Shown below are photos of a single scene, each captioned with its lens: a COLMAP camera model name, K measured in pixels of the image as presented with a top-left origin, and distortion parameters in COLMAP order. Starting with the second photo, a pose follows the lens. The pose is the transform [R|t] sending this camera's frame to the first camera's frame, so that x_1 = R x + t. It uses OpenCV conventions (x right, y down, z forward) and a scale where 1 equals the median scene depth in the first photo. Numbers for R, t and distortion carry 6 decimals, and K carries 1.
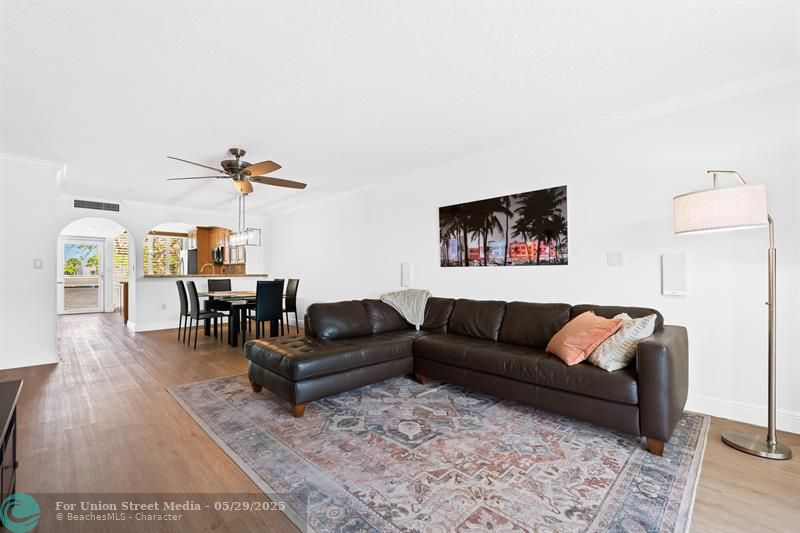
lens RADIAL K [[351.8, 0, 404.0], [0, 351.8, 269.3], [0, 0, 1]] dist [0.002369, 0.000127]
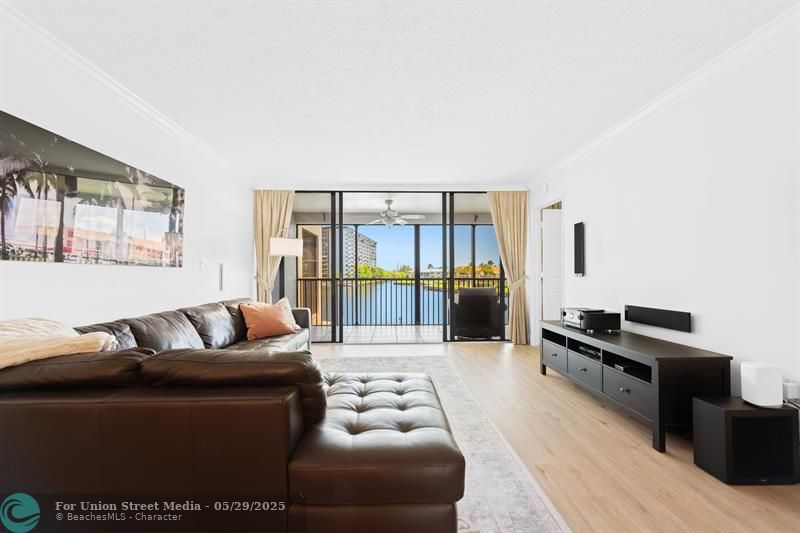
lens RADIAL K [[314.1, 0, 394.5], [0, 314.1, 272.7], [0, 0, 1]] dist [0.010850, -0.001155]
pose [[-0.731060, 0.003503, 0.682304, -0.469580], [-0.011293, 0.999788, -0.017232, 0.008552], [-0.682220, -0.020303, -0.730865, 0.982932]]
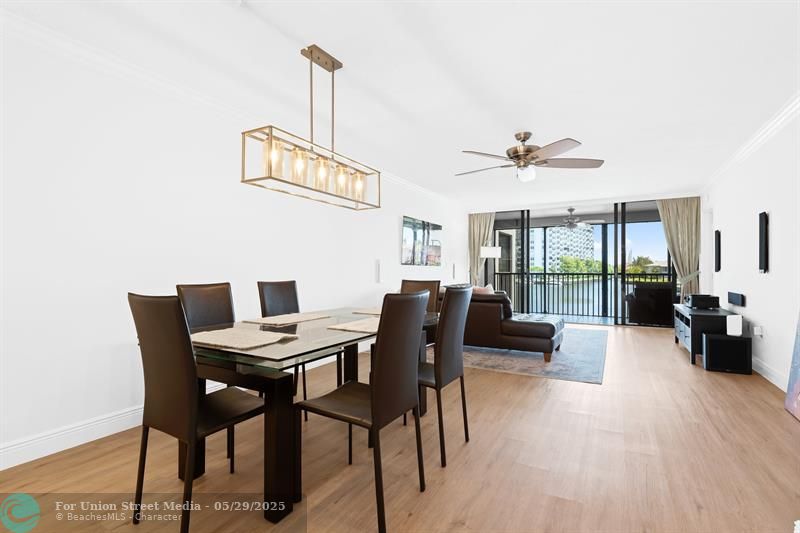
lens RADIAL K [[386.7, 0, 395.4], [0, 386.7, 273.0], [0, 0, 1]] dist [0.005978, -0.000290]
pose [[-0.281195, -0.010587, 0.959592, -1.290704], [-0.018135, 0.999819, 0.005717, 0.014043], [-0.959479, -0.015795, -0.281336, 1.507616]]
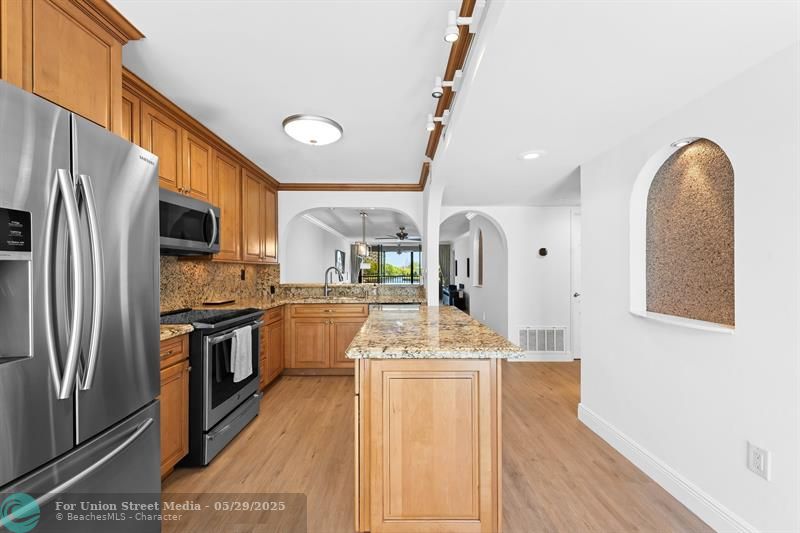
lens RADIAL K [[314.1, 0, 402.4], [0, 314.1, 269.5], [0, 0, 1]] dist [0.010850, -0.001155]
pose [[-0.726634, -0.002440, 0.687020, -1.940106], [-0.016442, 0.999769, -0.013840, -0.013945], [-0.686828, -0.021352, -0.726506, 2.501580]]
